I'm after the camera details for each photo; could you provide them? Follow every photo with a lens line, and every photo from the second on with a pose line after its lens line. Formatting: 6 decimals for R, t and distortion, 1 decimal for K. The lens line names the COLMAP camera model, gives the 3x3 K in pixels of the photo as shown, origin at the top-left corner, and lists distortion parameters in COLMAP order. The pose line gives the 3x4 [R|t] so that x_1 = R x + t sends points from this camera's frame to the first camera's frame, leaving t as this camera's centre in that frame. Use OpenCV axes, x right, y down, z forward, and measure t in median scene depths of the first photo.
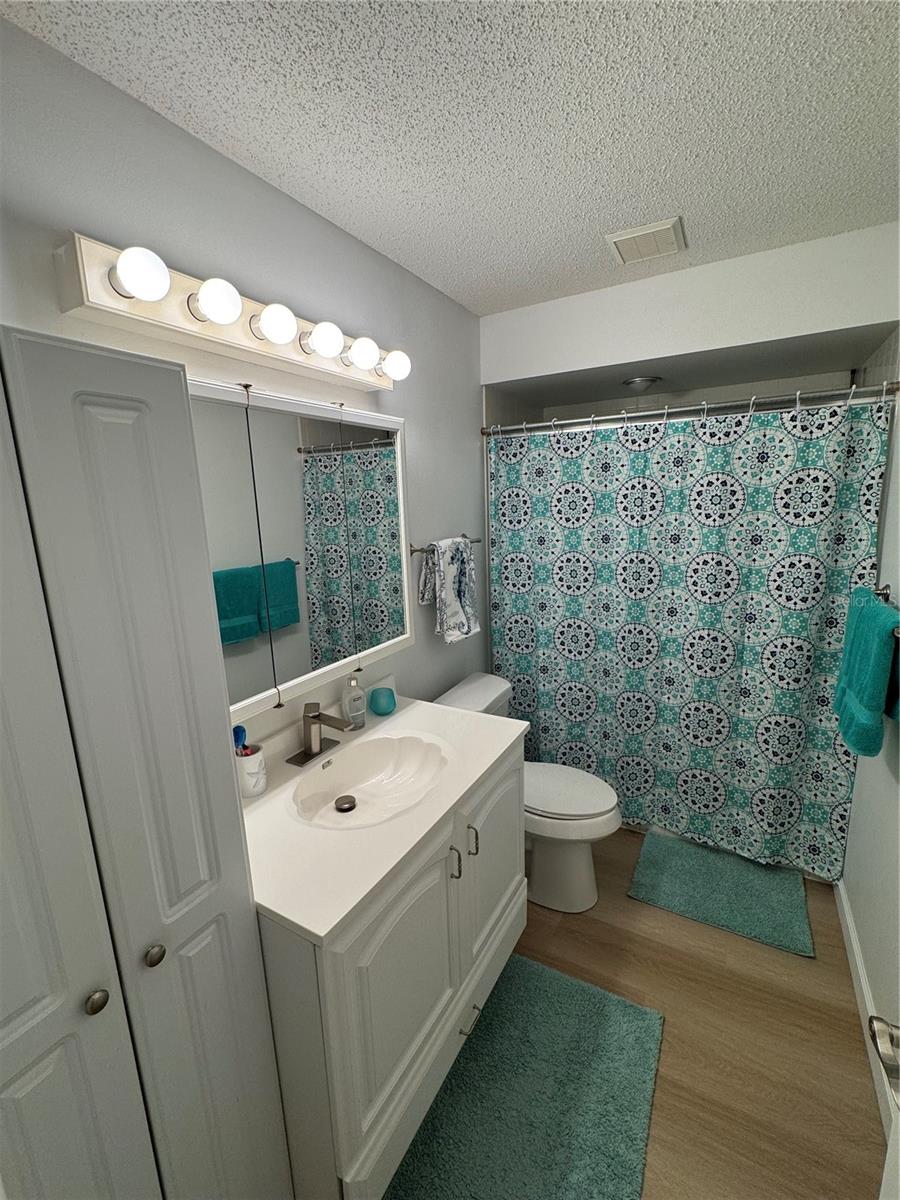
lens RADIAL K [[518.5, 0, 457.4], [0, 518.5, 592.6], [0, 0, 1]] dist [-0.003728, 0.000555]
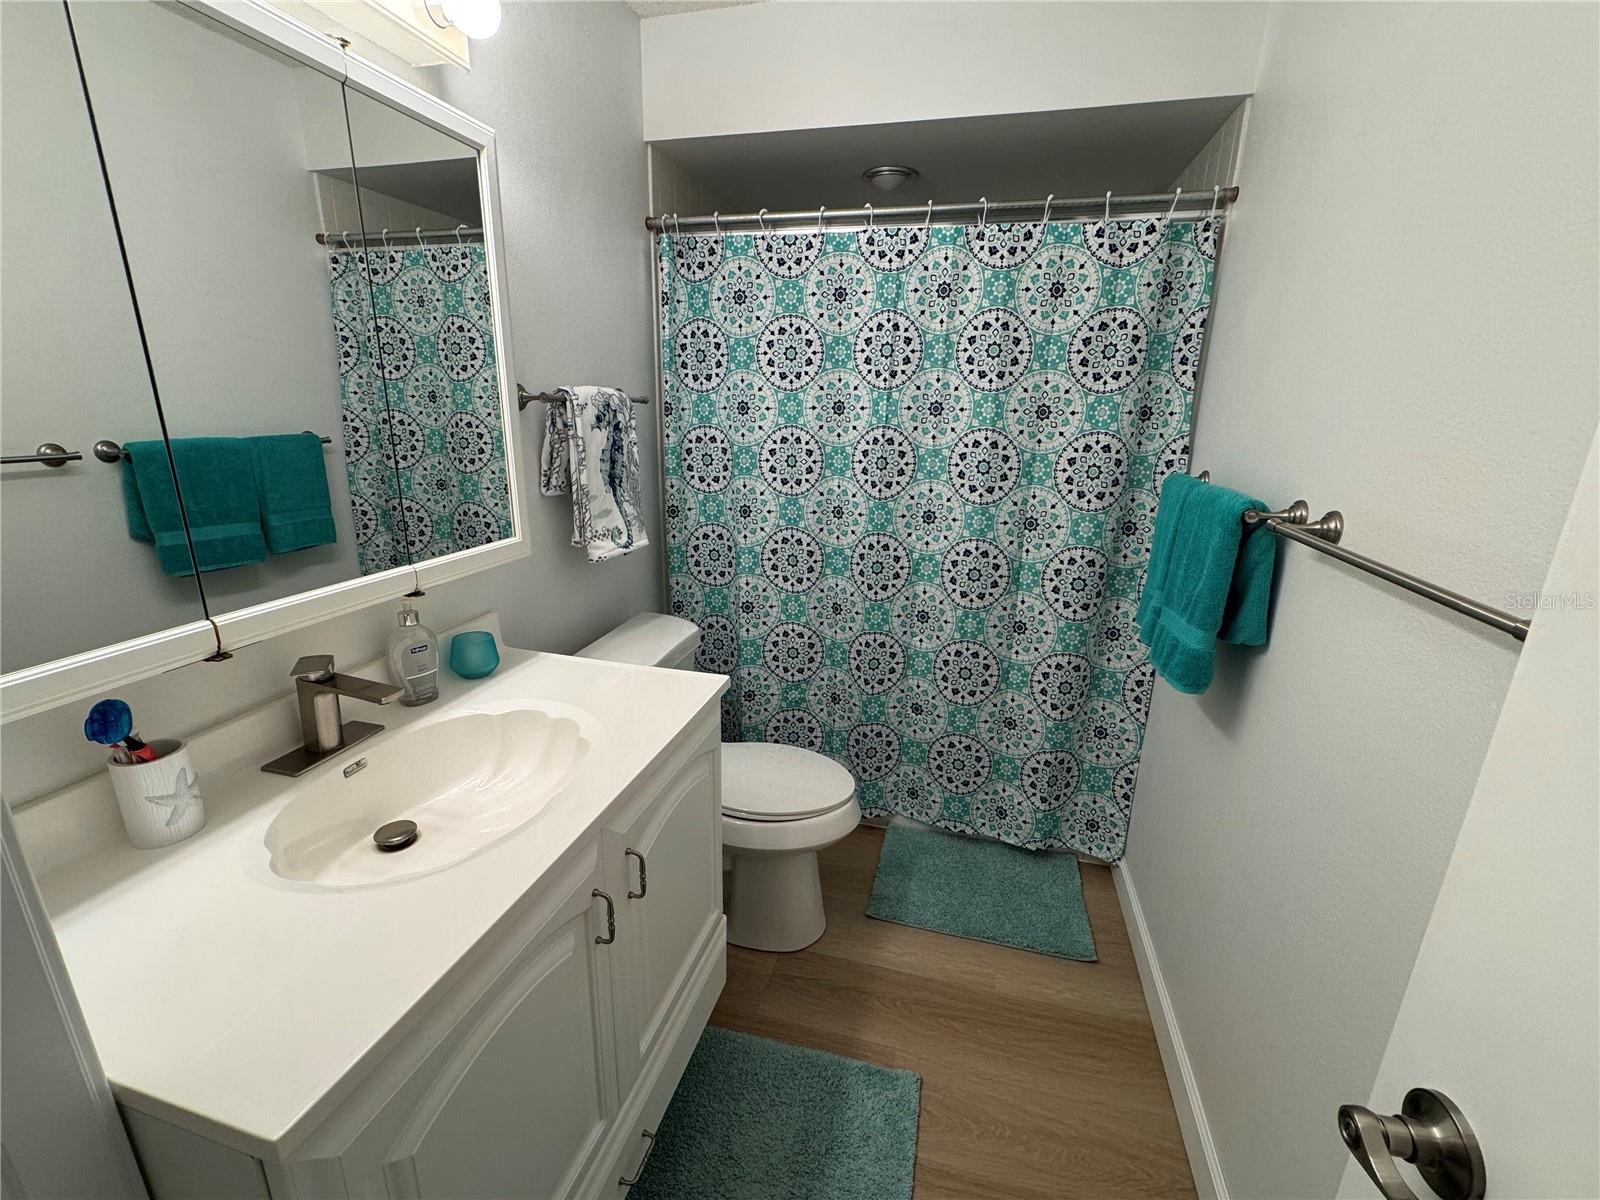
lens RADIAL K [[691.4, 0, 804.3], [0, 691.4, 585.1], [0, 0, 1]] dist [-0.003728, 0.000555]
pose [[0.967134, -0.017774, 0.253644, 0.013461], [-0.002266, 0.996912, 0.078500, 0.058421], [-0.254256, -0.076495, 0.964107, 0.142043]]
